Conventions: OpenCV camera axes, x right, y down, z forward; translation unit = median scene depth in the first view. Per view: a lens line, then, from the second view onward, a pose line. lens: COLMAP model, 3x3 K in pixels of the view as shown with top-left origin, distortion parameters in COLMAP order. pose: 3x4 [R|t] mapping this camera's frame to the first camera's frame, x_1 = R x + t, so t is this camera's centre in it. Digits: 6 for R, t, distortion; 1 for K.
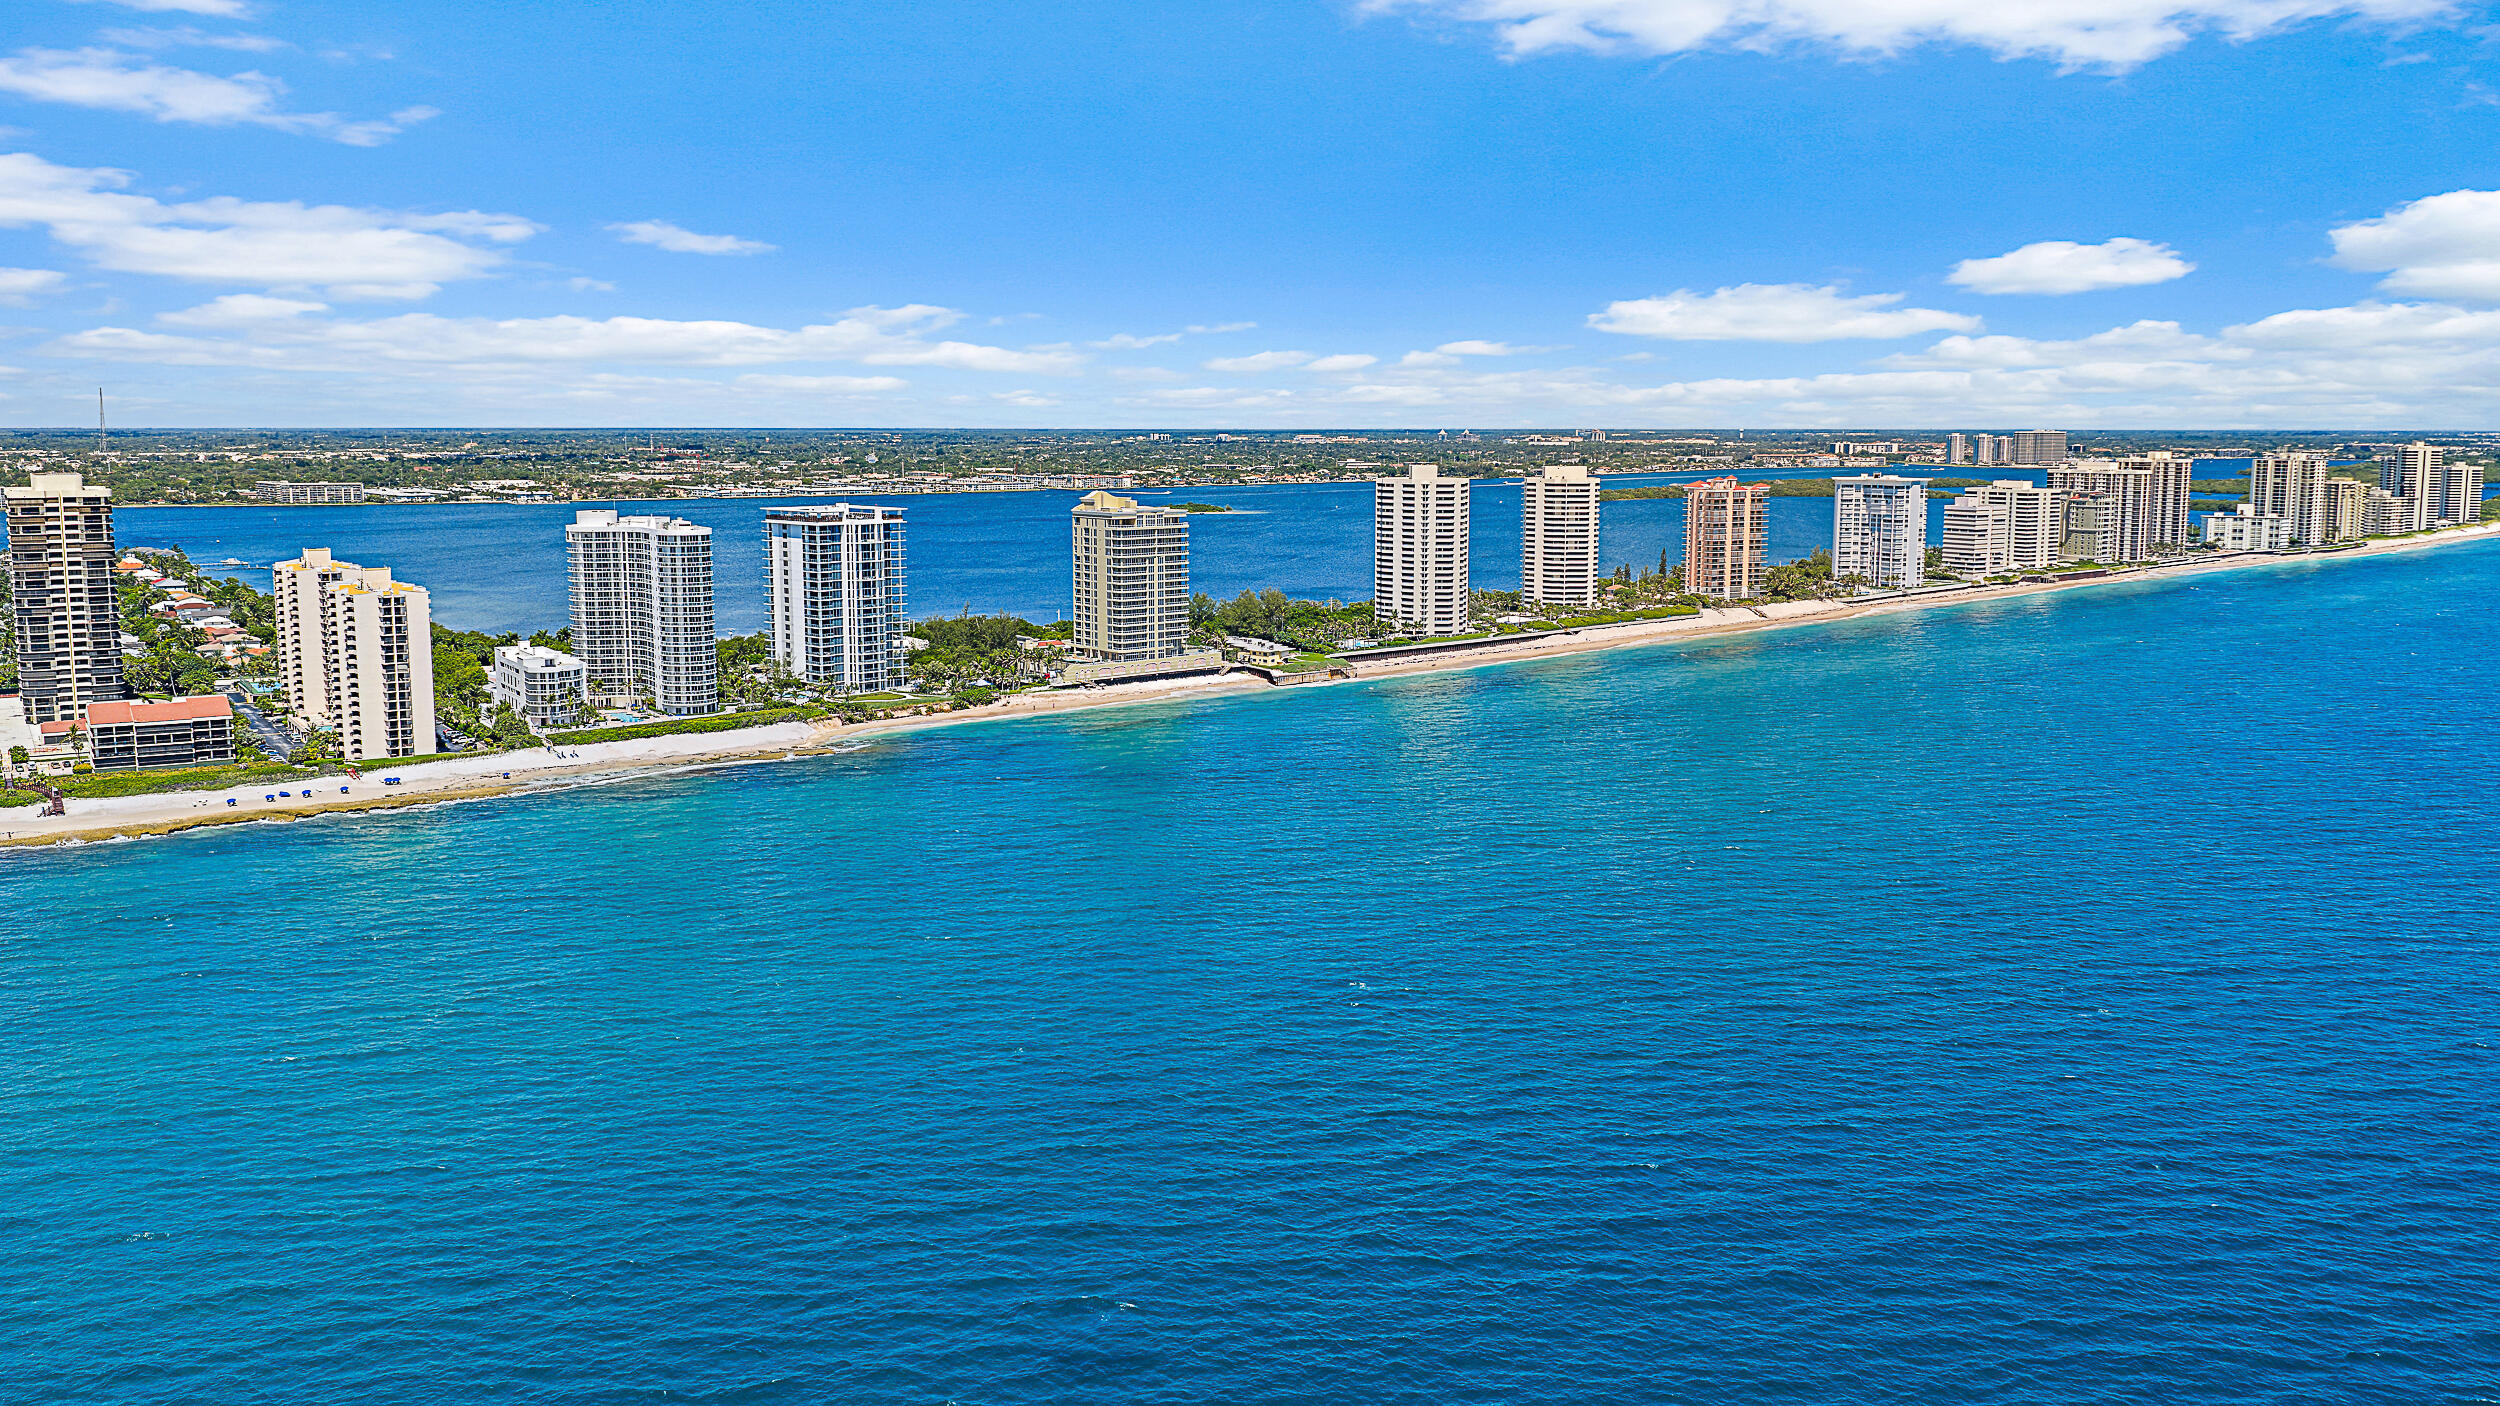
lens RADIAL K [[2111.6, 0, 1250.0], [0, 2111.6, 703.0], [0, 0, 1]] dist [0.001218, -0.007275]
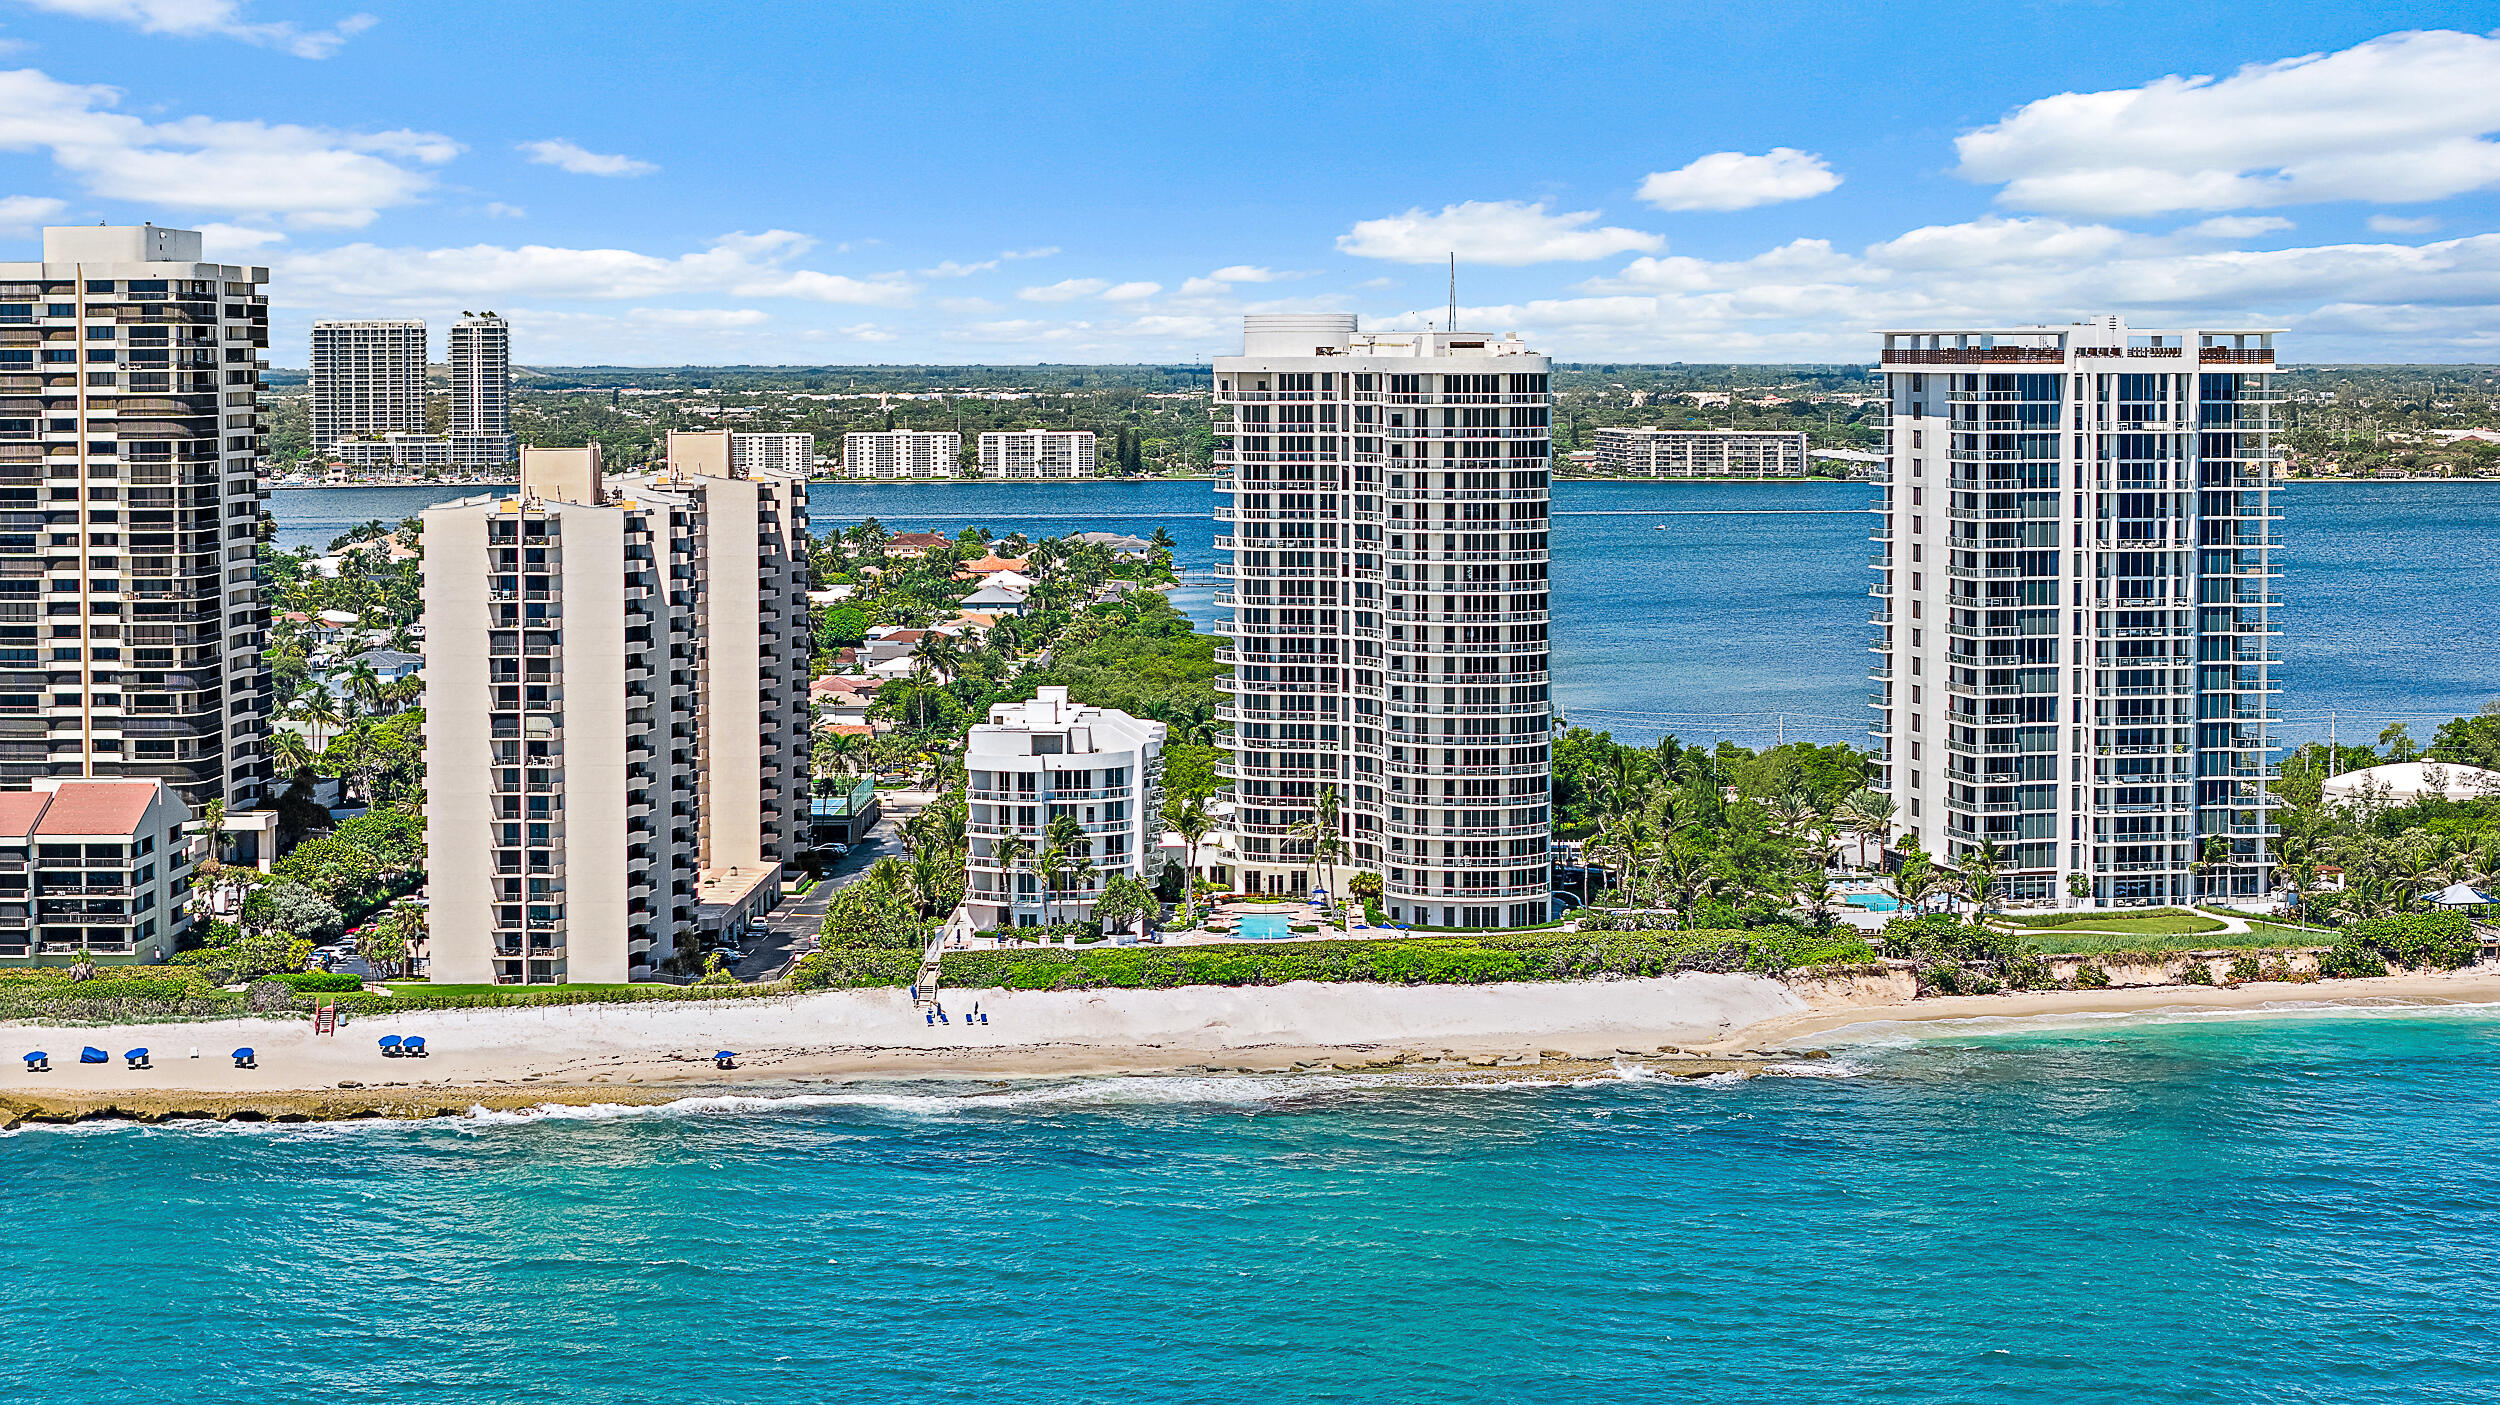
lens RADIAL K [[4942.9, 0, 1303.6], [0, 4942.9, 702.3], [0, 0, 1]] dist [-0.121987, -0.187152]
pose [[0.840789, 0.034053, -0.540290, 0.123474], [-0.068769, 0.996653, -0.044200, 0.005886], [0.536977, 0.074318, 0.840317, 0.352880]]
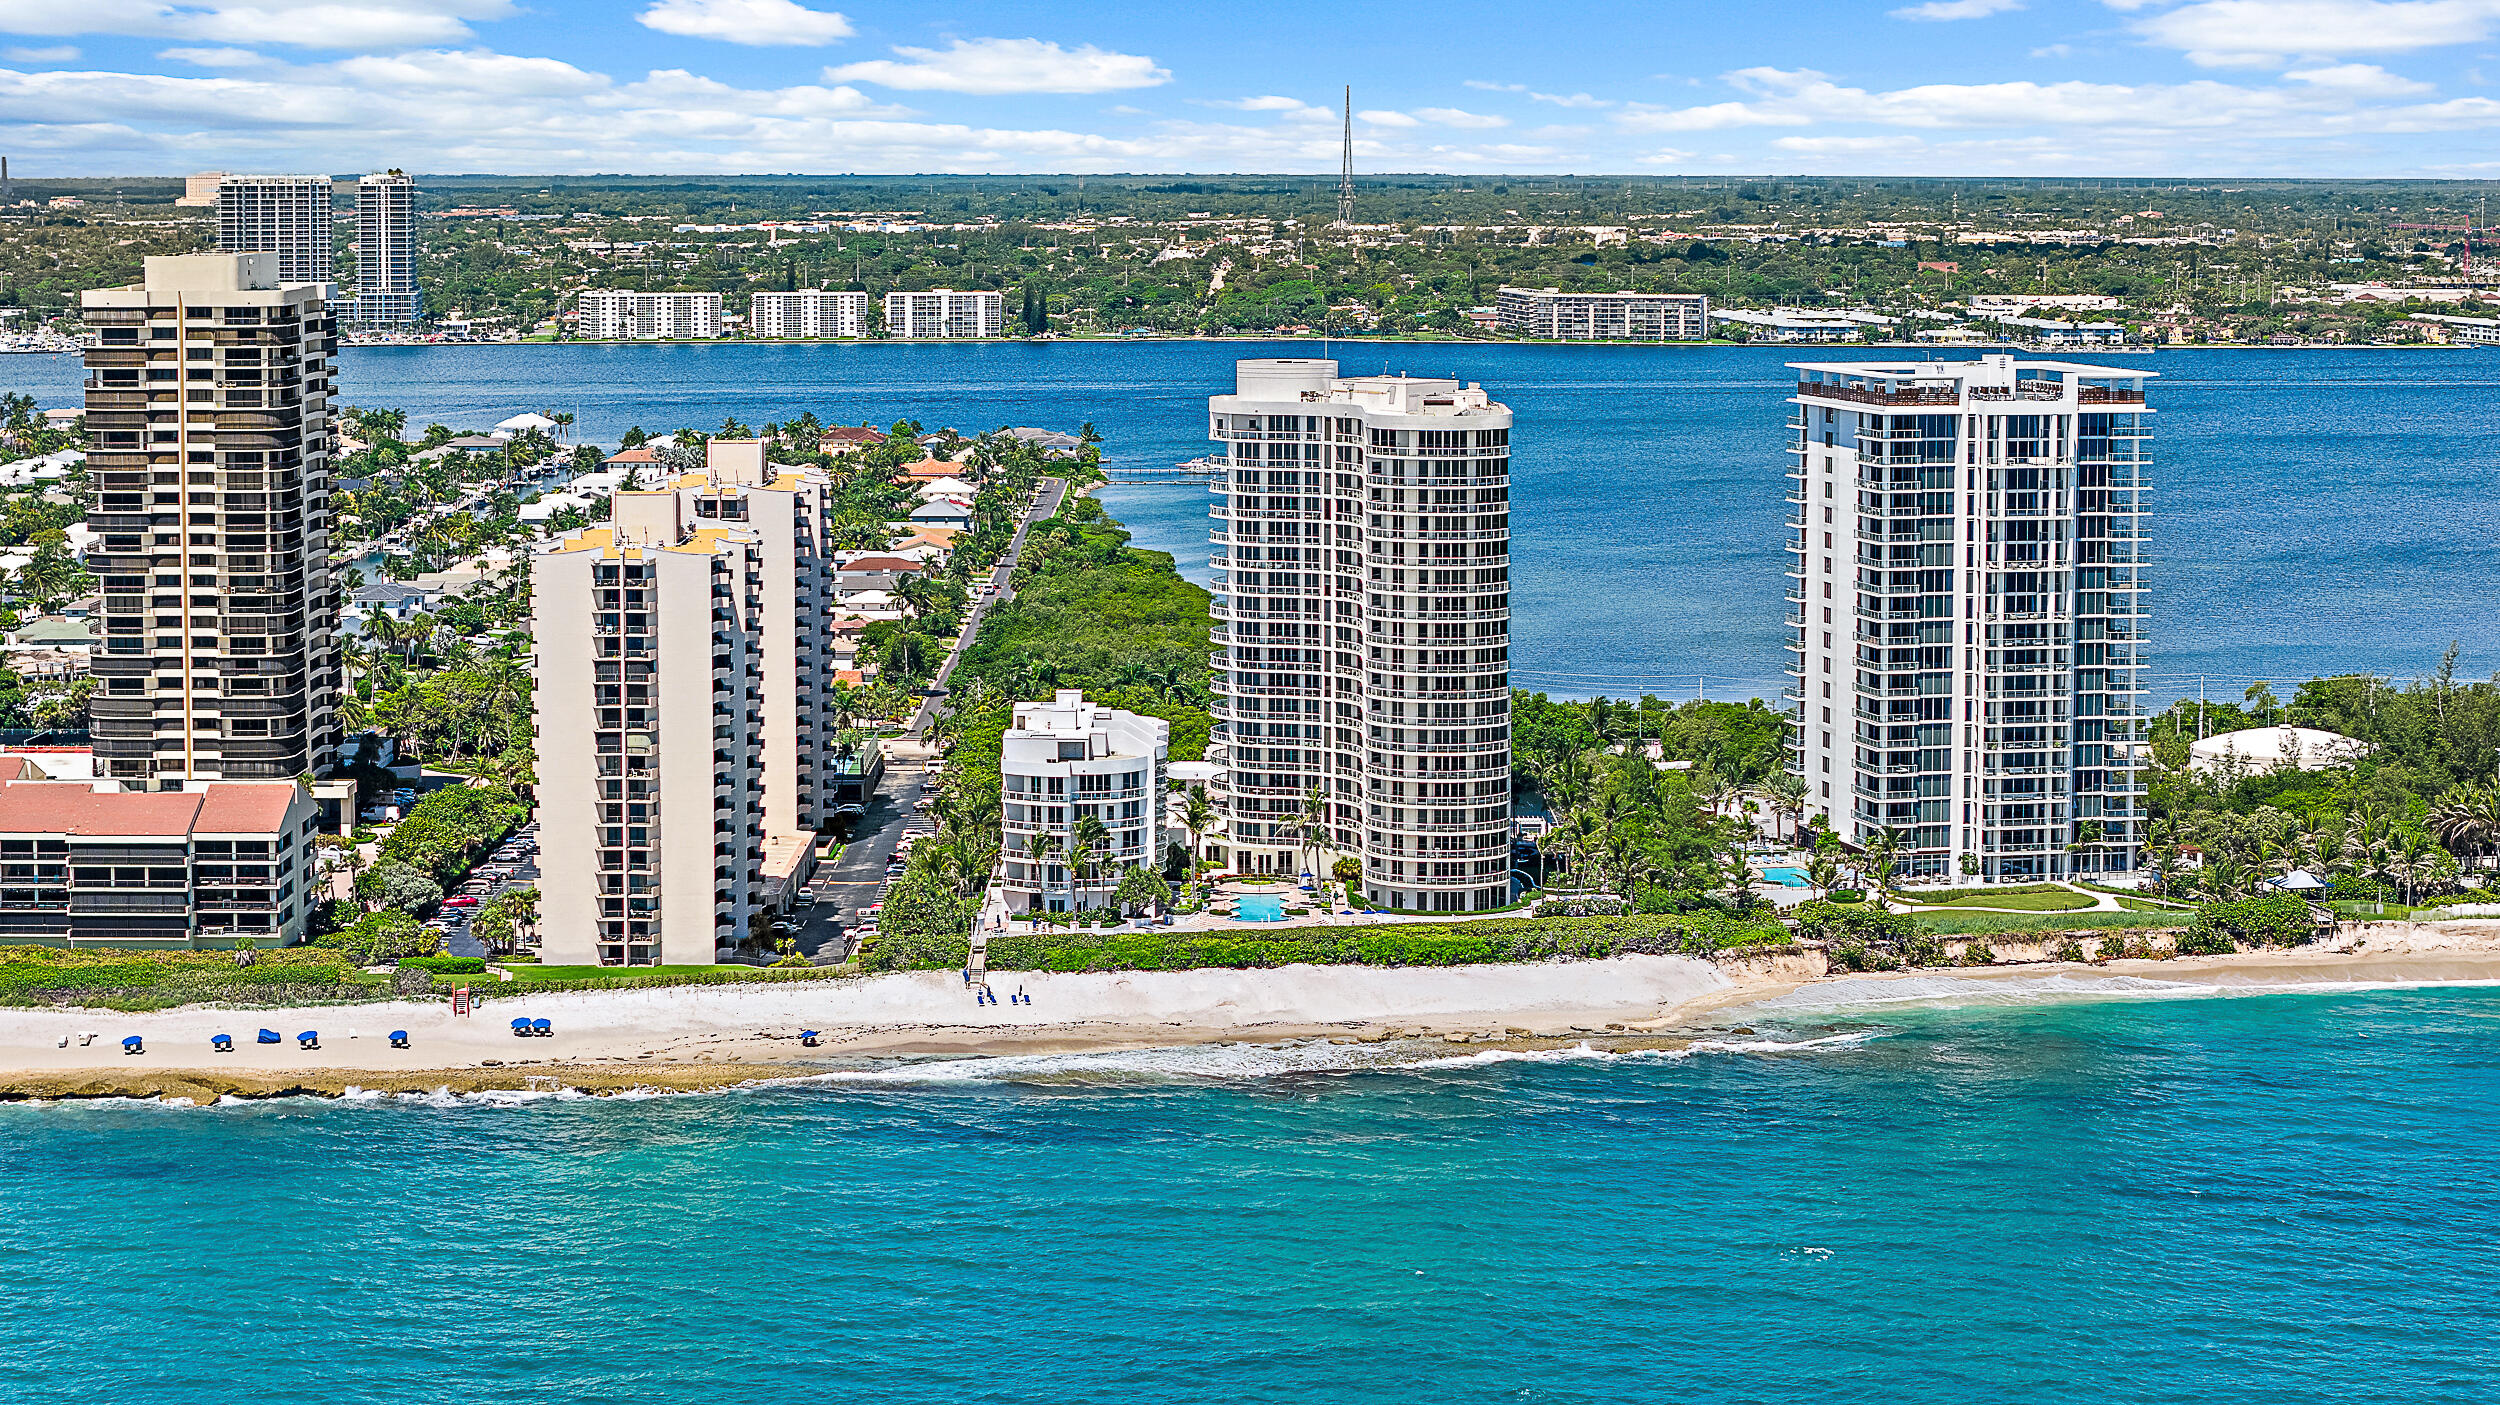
lens RADIAL K [[5102.7, 0, 1241.9], [0, 5102.7, 646.1], [0, 0, 1]] dist [-0.033601, -2.024552]
pose [[0.847436, 0.049573, -0.528578, 0.180931], [-0.069629, 0.997409, -0.018090, -0.022814], [0.526312, 0.052134, 0.848692, 0.220513]]
